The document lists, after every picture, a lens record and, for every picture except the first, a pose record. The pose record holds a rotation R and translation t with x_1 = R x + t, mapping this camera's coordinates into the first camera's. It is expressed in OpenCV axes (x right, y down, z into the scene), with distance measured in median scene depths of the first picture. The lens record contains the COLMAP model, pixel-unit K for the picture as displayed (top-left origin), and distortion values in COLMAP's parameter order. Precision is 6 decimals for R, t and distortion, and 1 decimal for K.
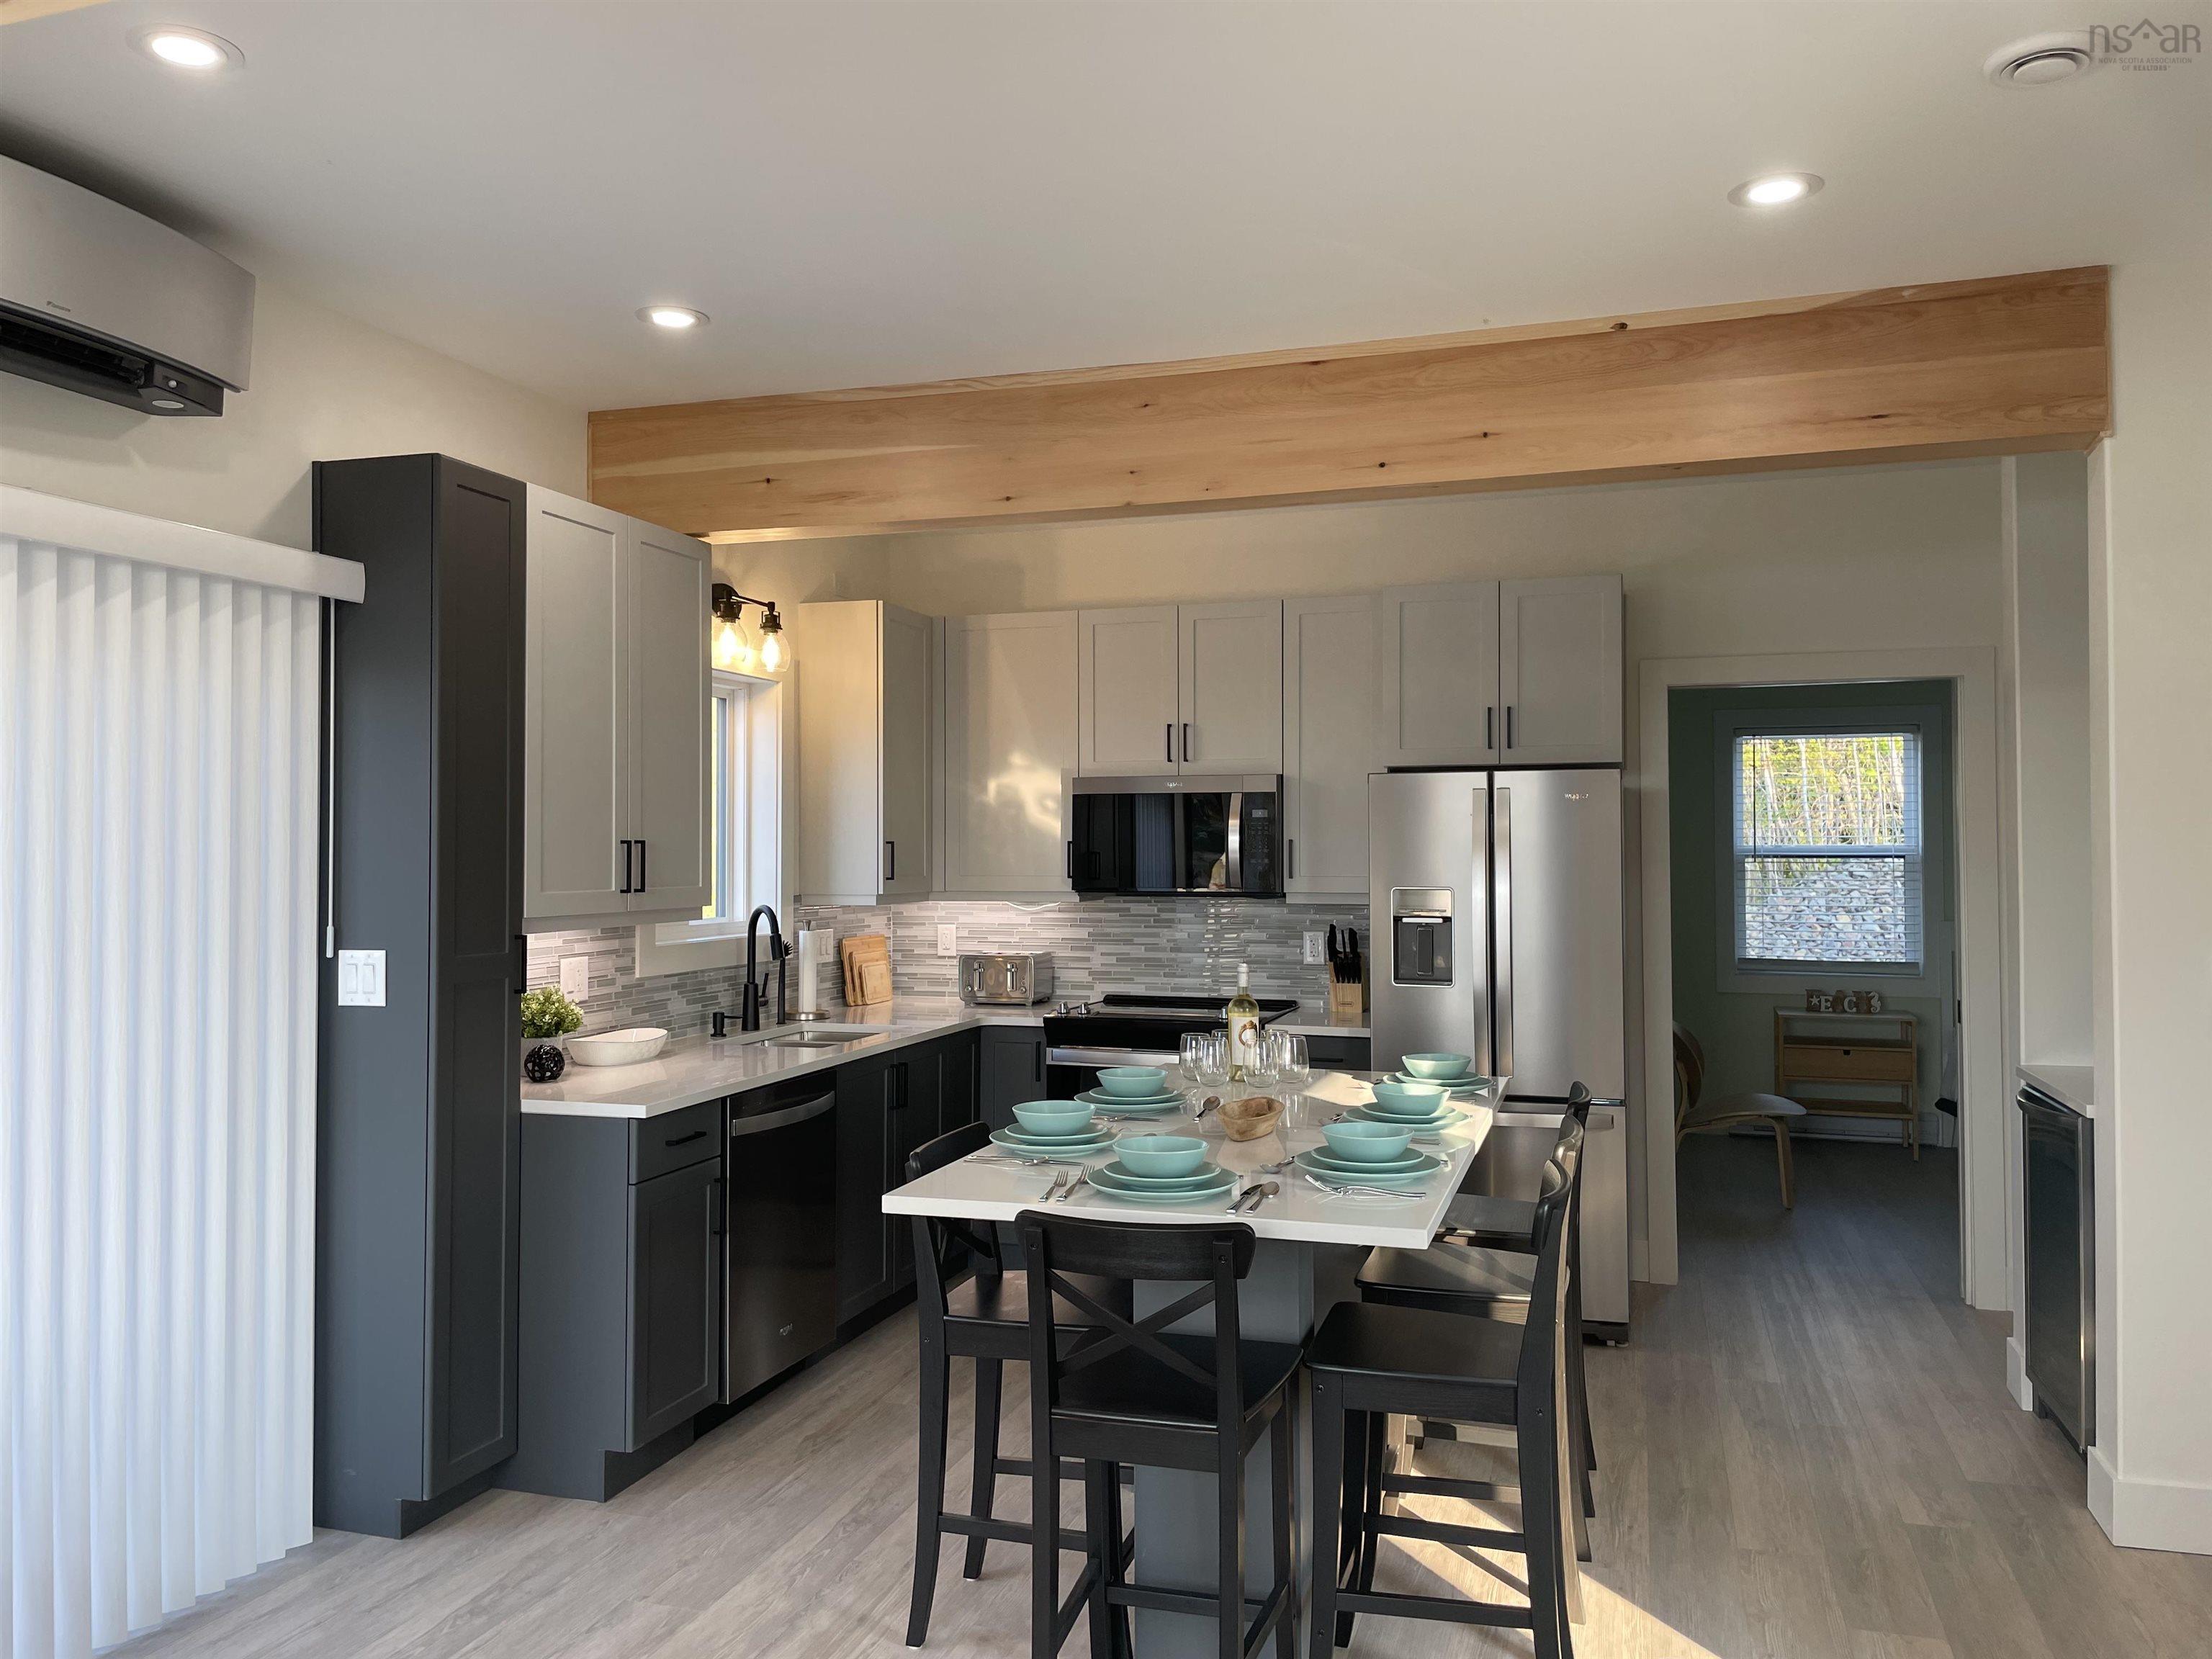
lens RADIAL K [[1701.9, 0, 1107.0], [0, 1701.9, 831.6], [0, 0, 1]] dist [0.069898, -0.052594]
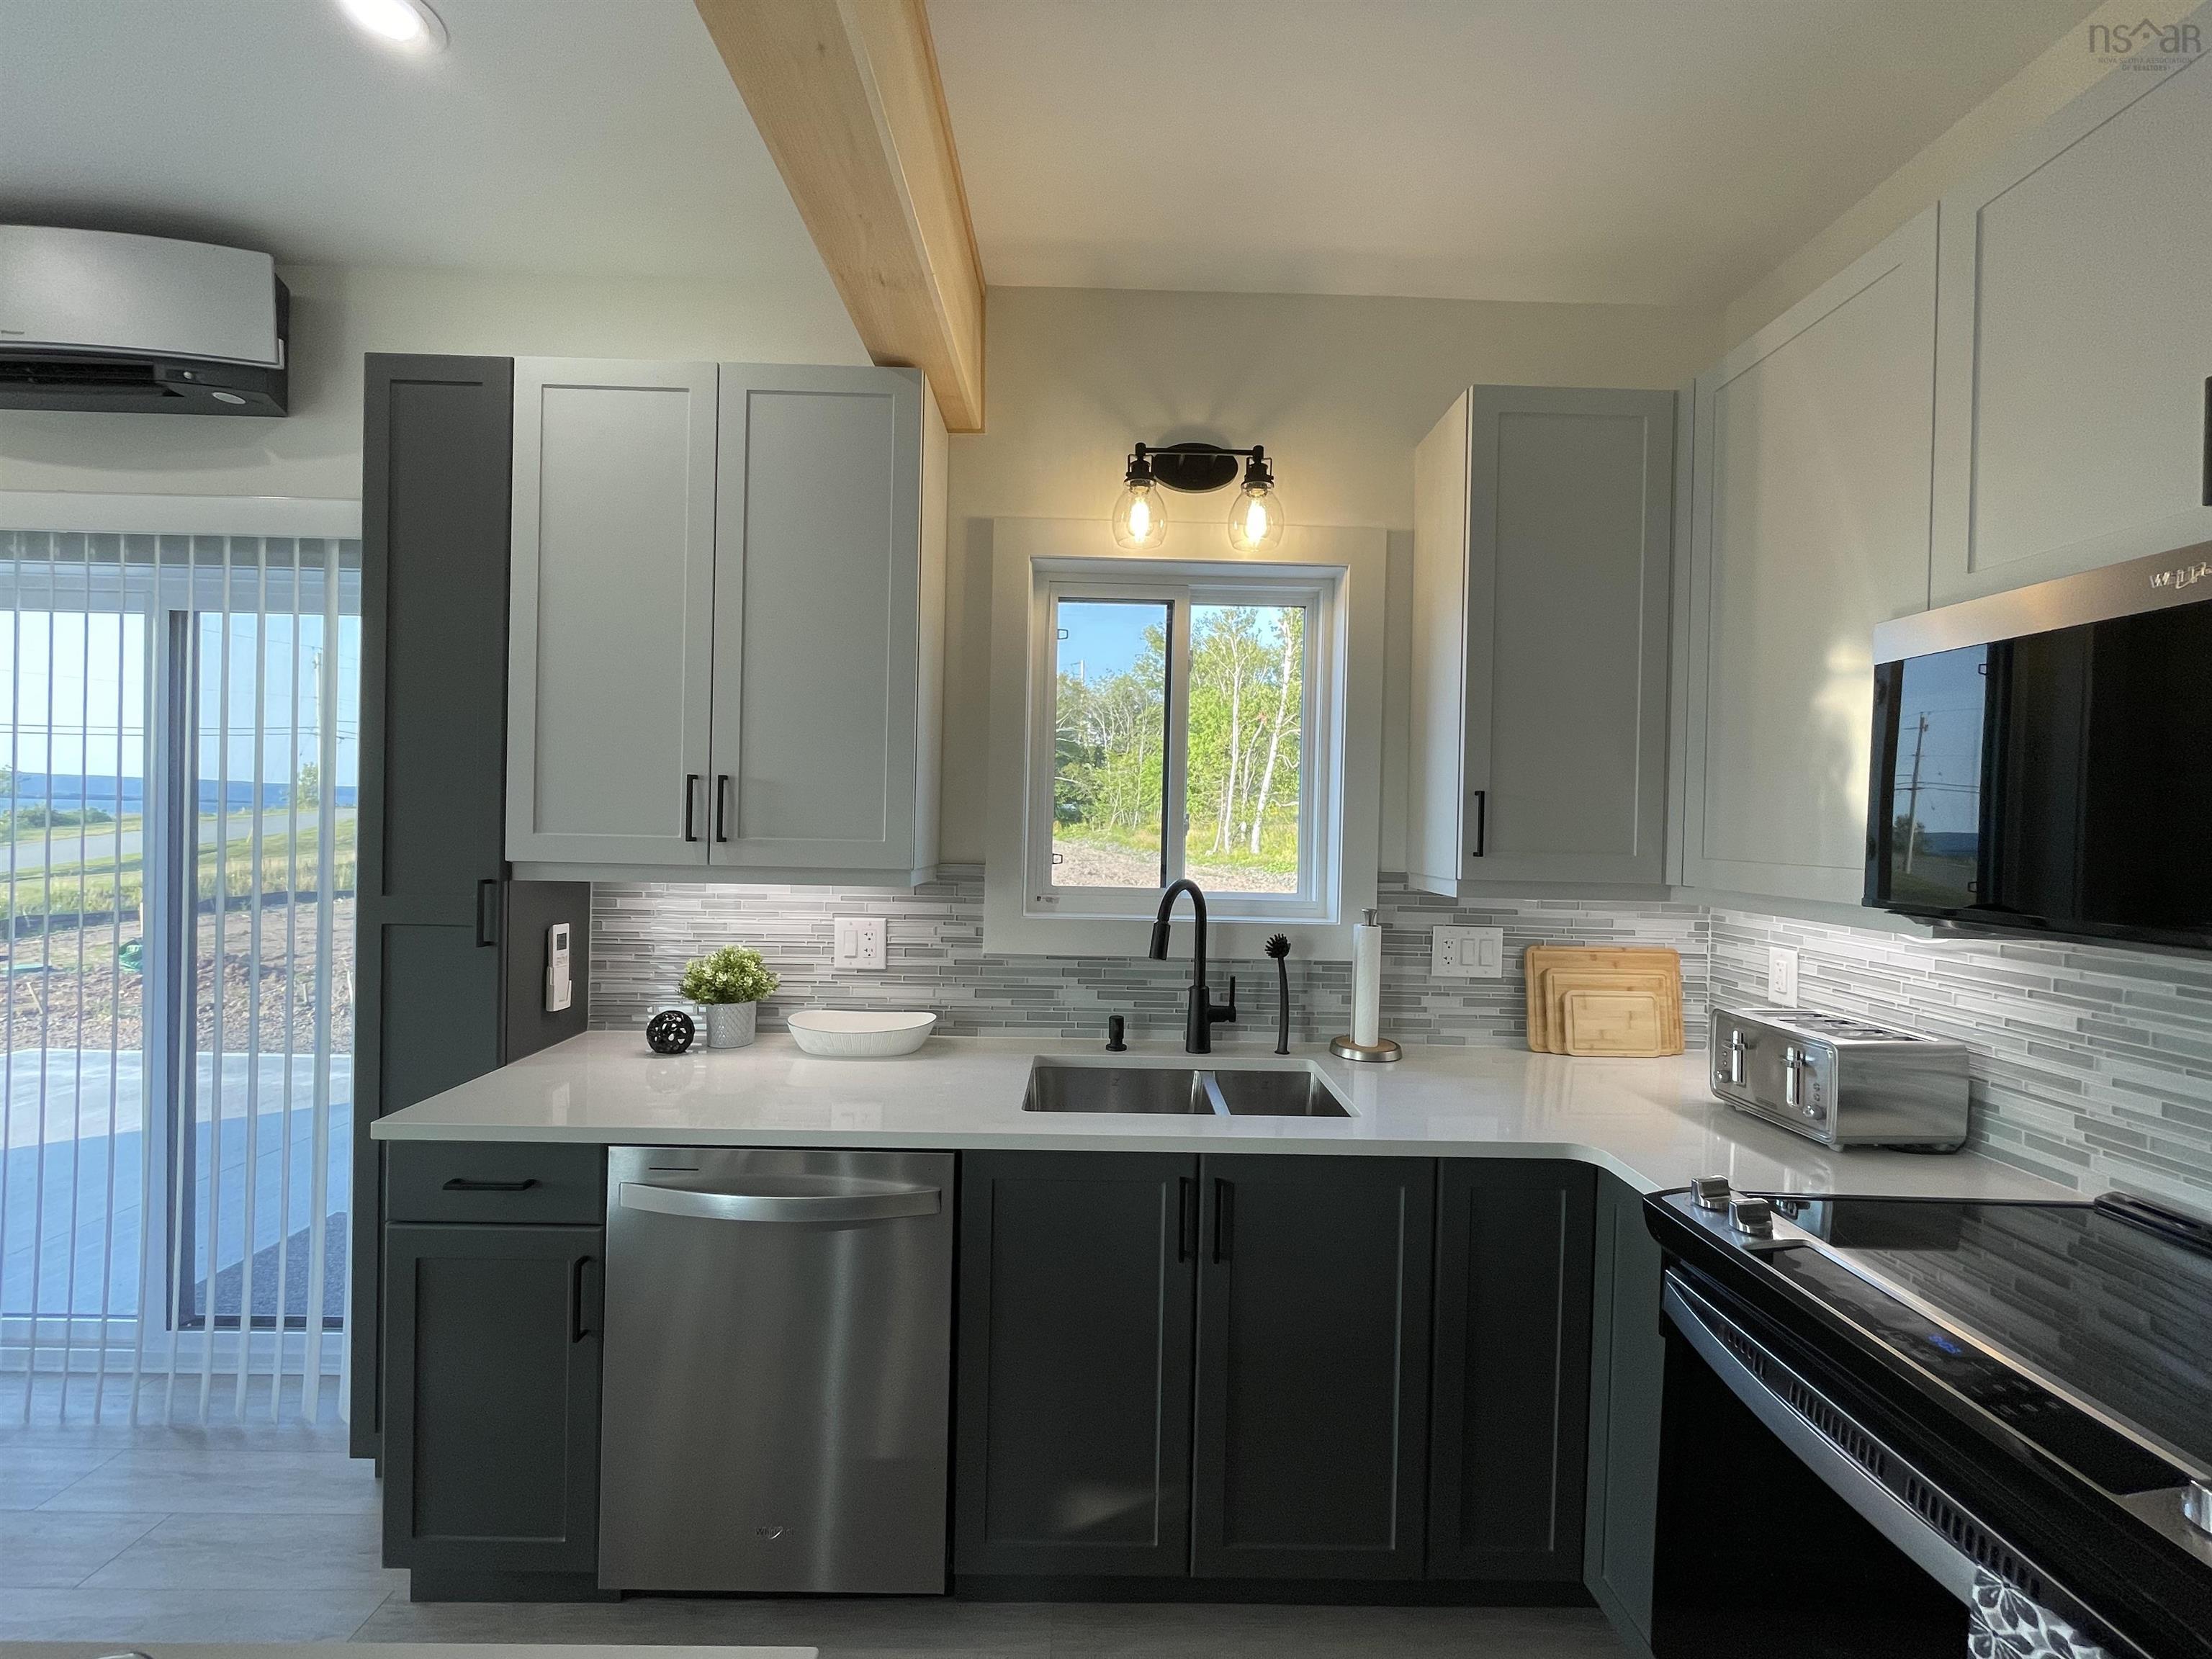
lens RADIAL K [[902.1, 0, 1107.7], [0, 902.1, 829.4], [0, 0, 1]] dist [0.000659, -0.000755]
pose [[0.310951, 0.020835, -0.950198, 0.129135], [-0.013058, 0.999759, 0.017649, 0.015220], [0.950336, 0.006920, 0.311148, 0.781439]]
